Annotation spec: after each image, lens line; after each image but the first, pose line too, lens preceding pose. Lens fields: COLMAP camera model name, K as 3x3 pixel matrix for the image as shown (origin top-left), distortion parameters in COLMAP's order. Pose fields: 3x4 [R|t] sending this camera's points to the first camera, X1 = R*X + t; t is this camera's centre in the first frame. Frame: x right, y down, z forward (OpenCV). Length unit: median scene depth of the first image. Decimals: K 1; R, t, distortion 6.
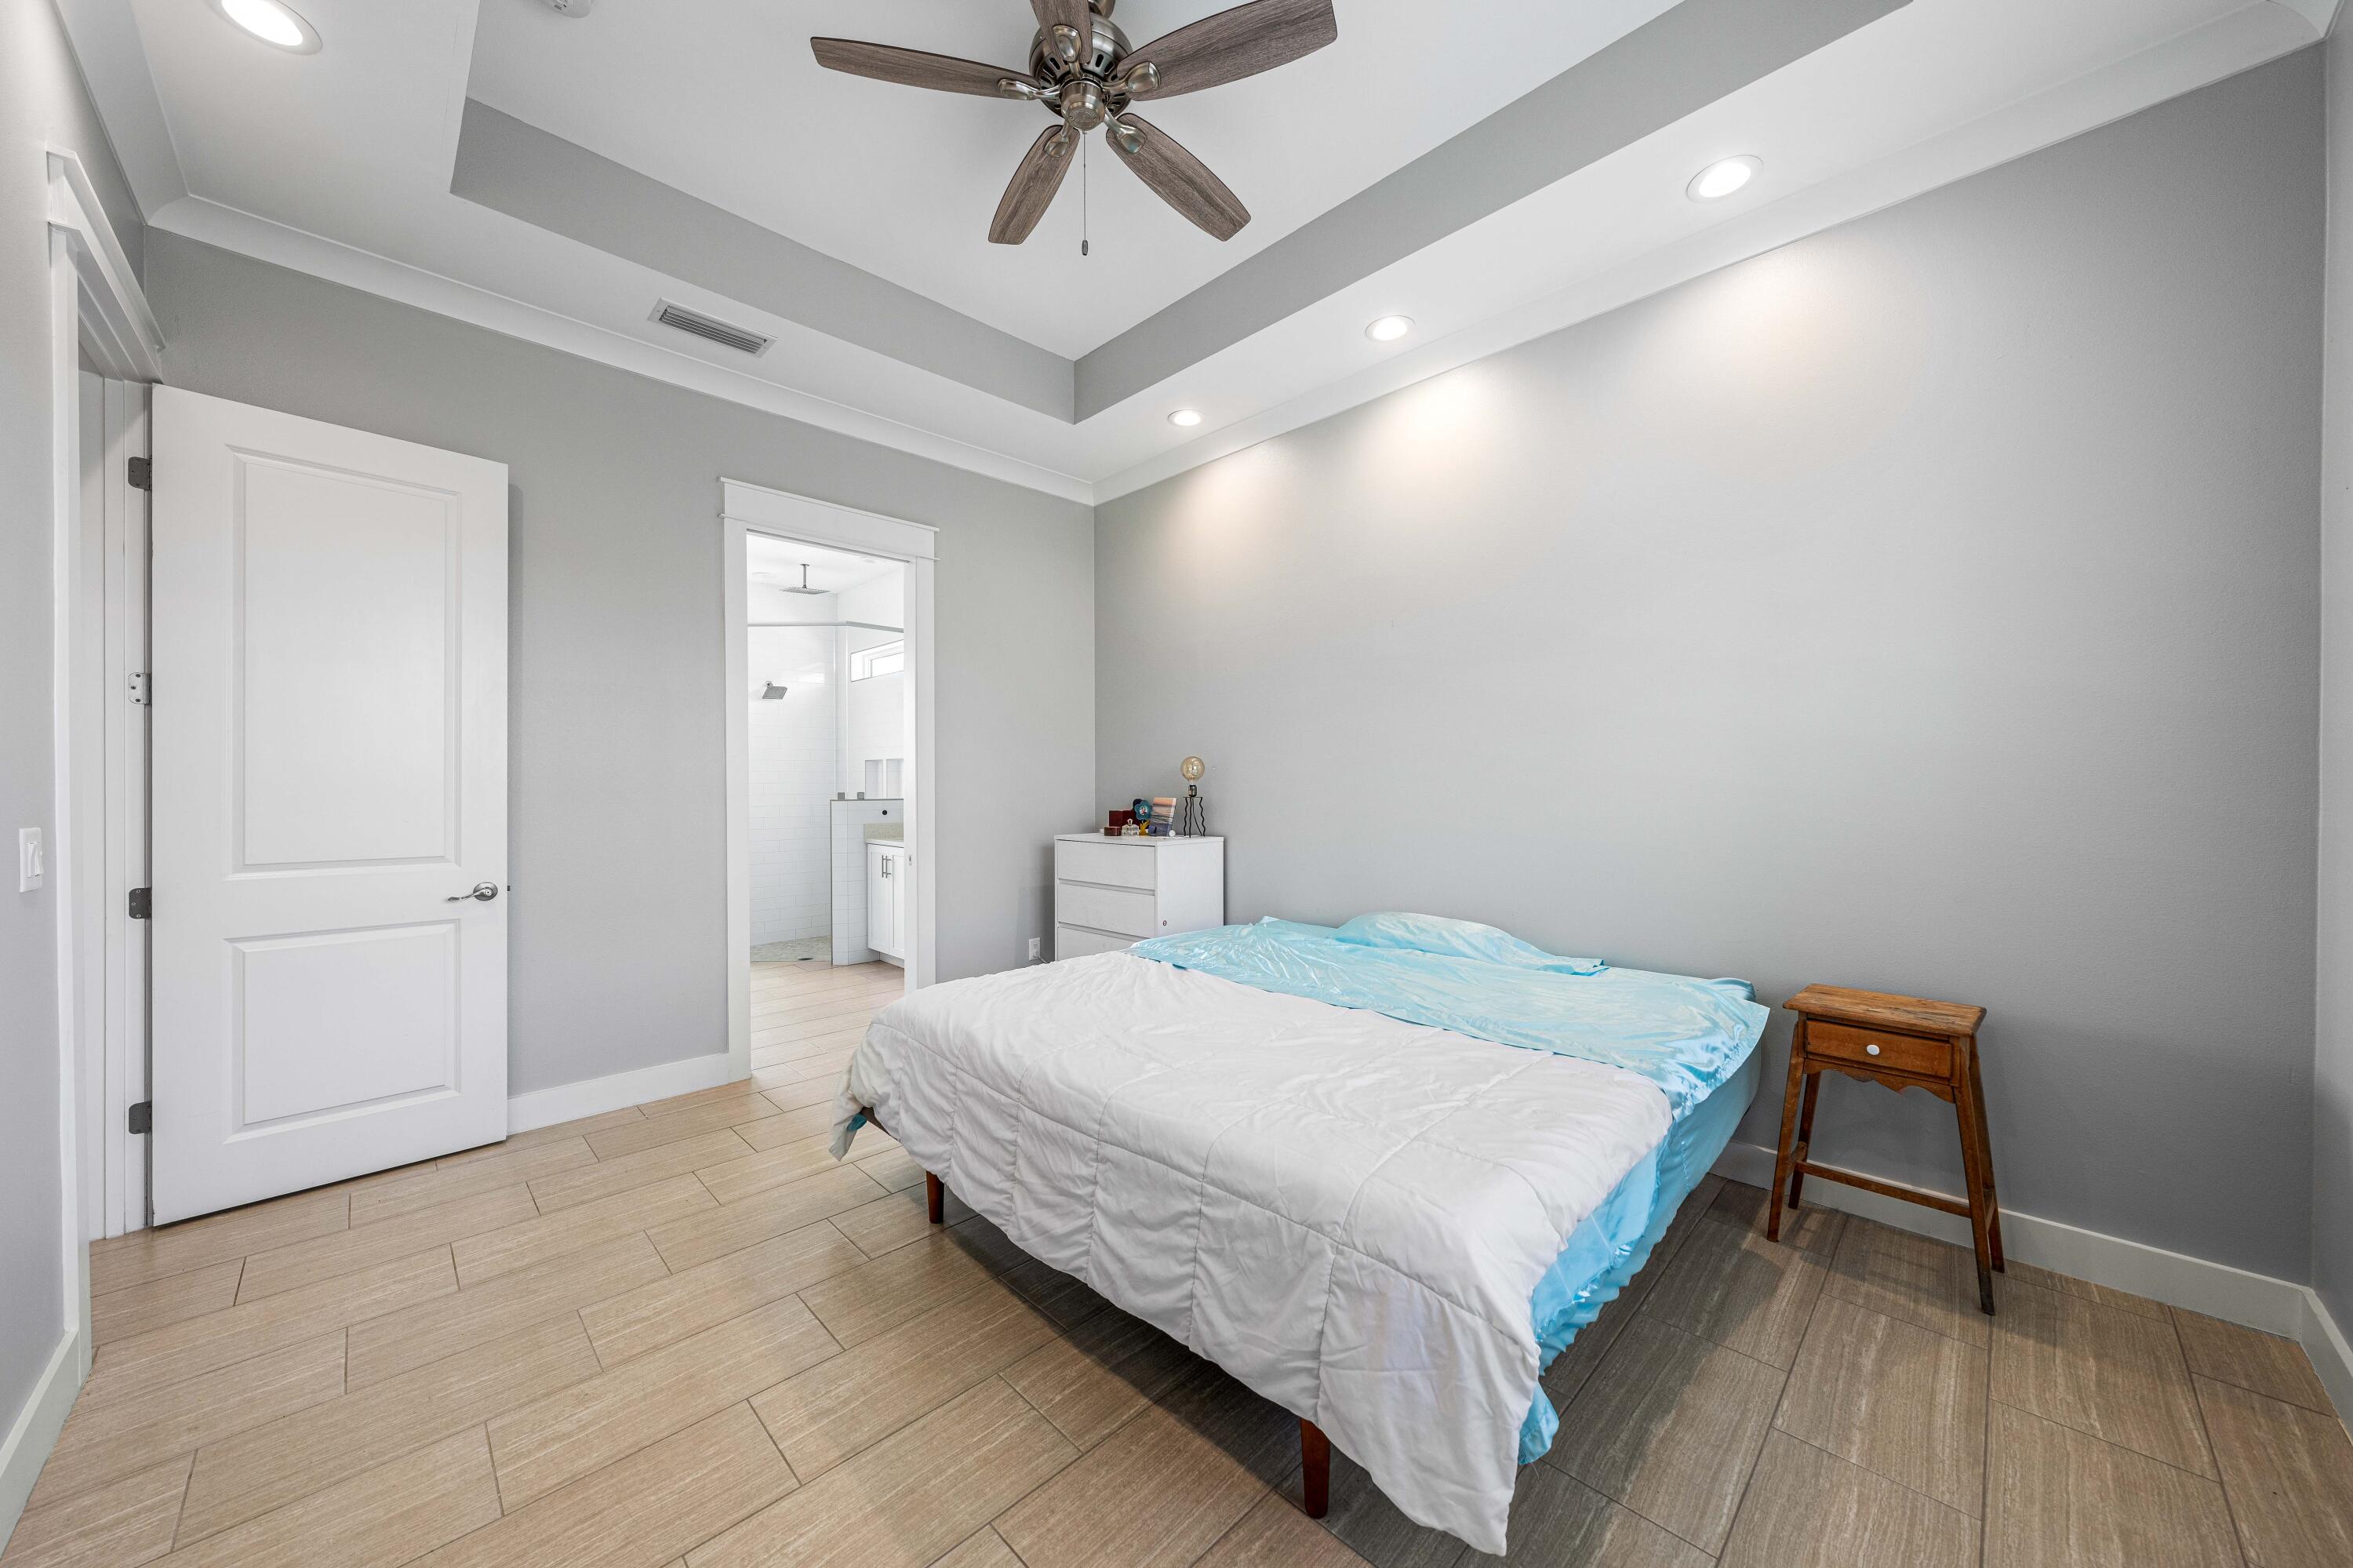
lens RADIAL K [[818.6, 0, 1180.3], [0, 818.6, 783.8], [0, 0, 1]] dist [-0.000171, 0.000003]
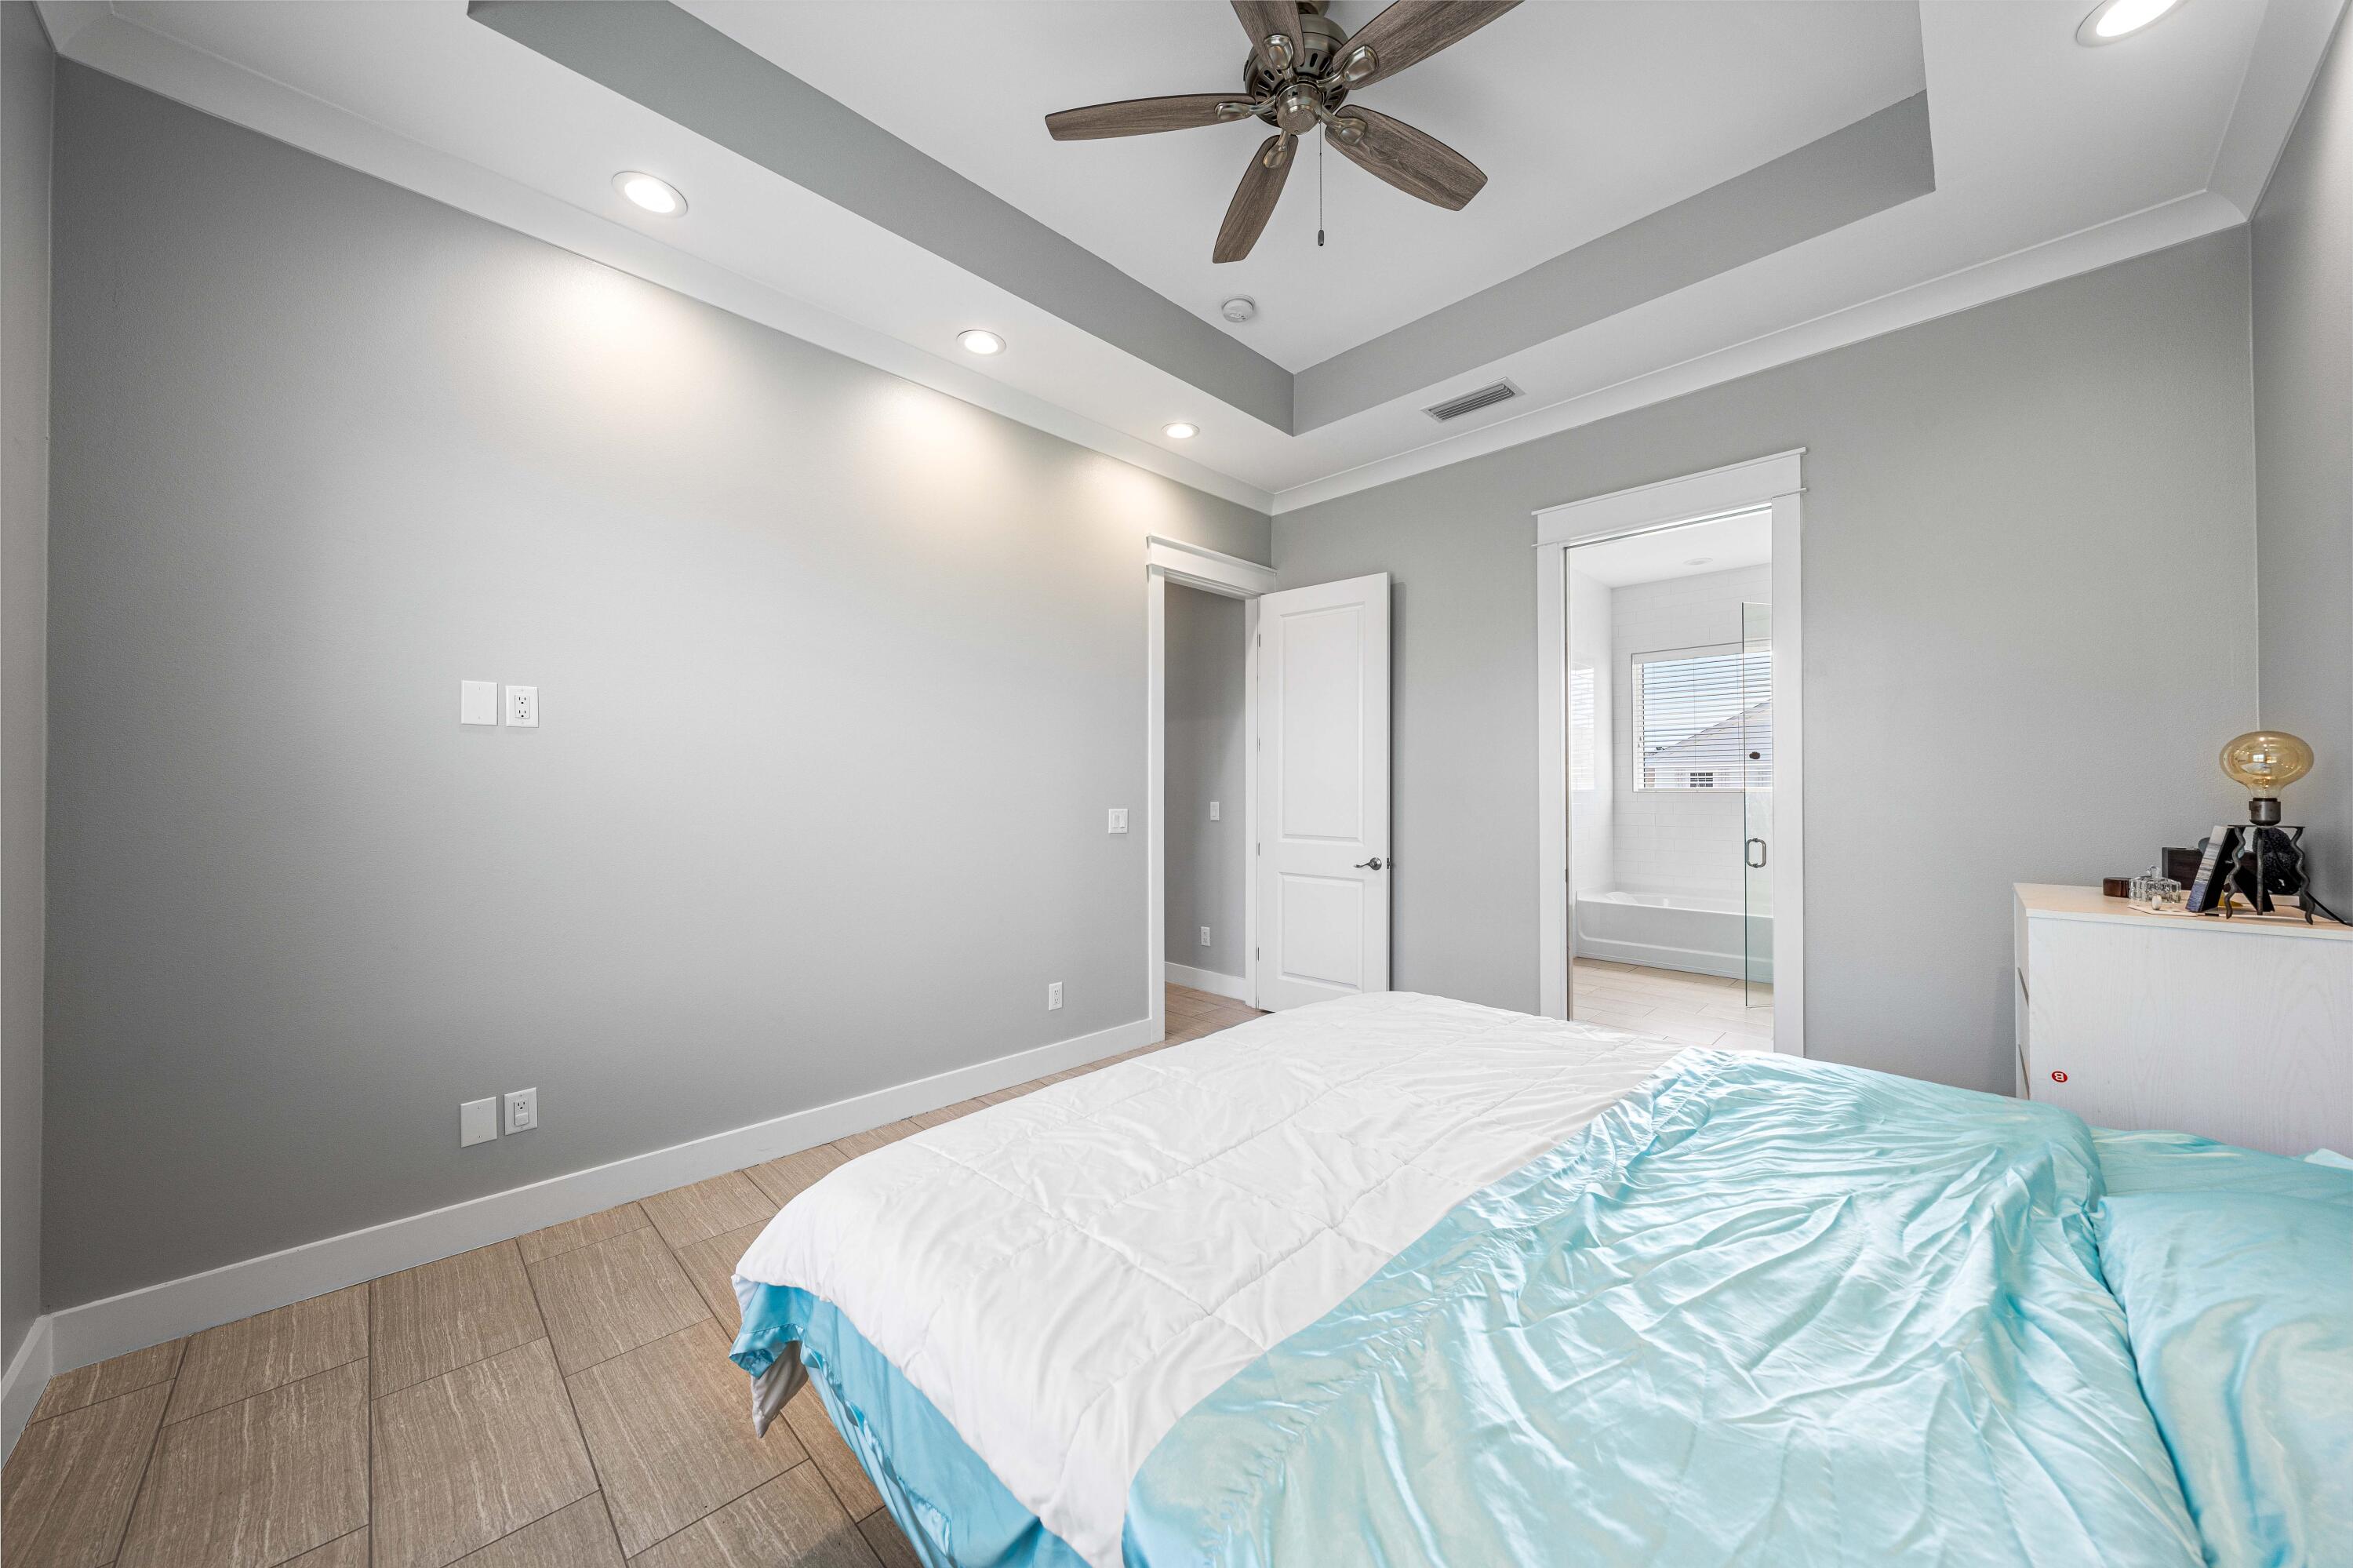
lens RADIAL K [[818.6, 0, 1180.3], [0, 818.6, 783.8], [0, 0, 1]] dist [-0.000171, 0.000003]
pose [[0.008698, -0.002182, -0.999960, 0.638593], [0.004729, 0.999987, -0.002141, -0.012205], [0.999951, -0.004710, 0.008708, 0.624525]]
